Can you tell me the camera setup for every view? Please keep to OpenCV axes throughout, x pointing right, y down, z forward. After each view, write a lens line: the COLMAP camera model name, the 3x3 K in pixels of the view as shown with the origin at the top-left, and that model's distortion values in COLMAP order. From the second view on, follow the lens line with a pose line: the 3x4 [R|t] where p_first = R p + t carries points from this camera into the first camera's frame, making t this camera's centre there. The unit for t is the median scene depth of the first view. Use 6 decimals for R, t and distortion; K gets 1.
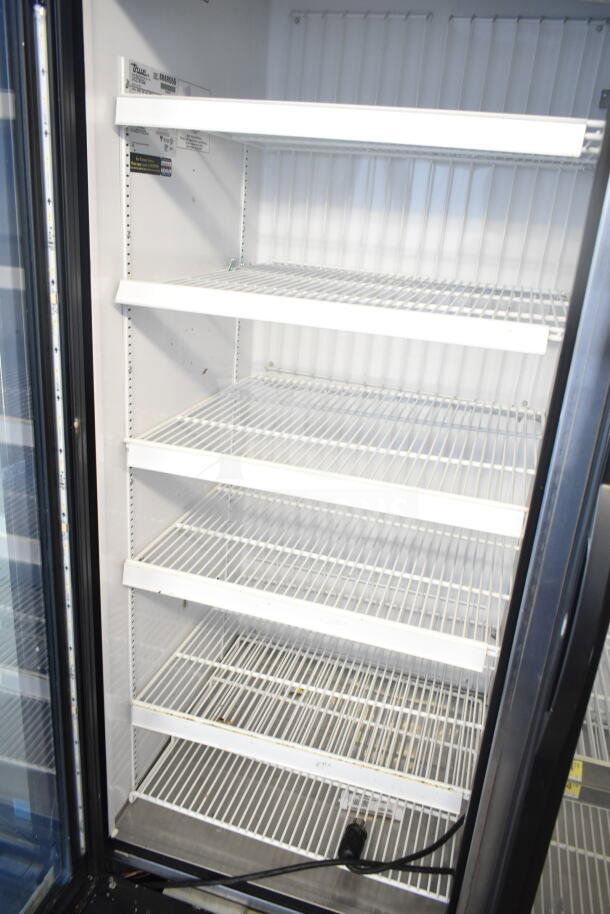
lens RADIAL K [[705.8, 0, 305.8], [0, 705.8, 457.2], [0, 0, 1]] dist [-0.008254, -0.000933]
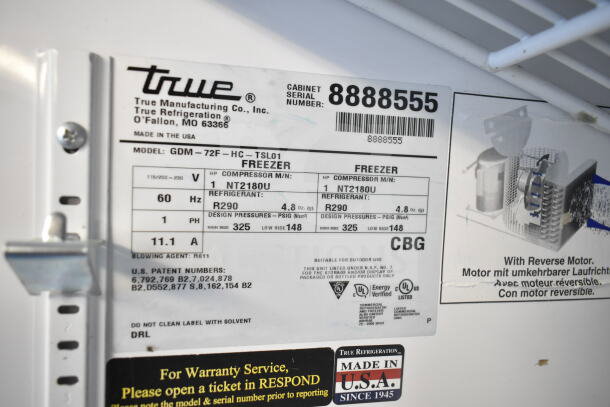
lens RADIAL K [[471.0, 0, 304.9], [0, 471.0, 203.7], [0, 0, 1]] dist [-0.008254, -0.000933]
pose [[0.542297, 0.004308, -0.840176, -0.052892], [-0.293399, 0.938004, -0.184567, -0.457647], [0.787293, 0.346597, 0.509941, 0.903077]]
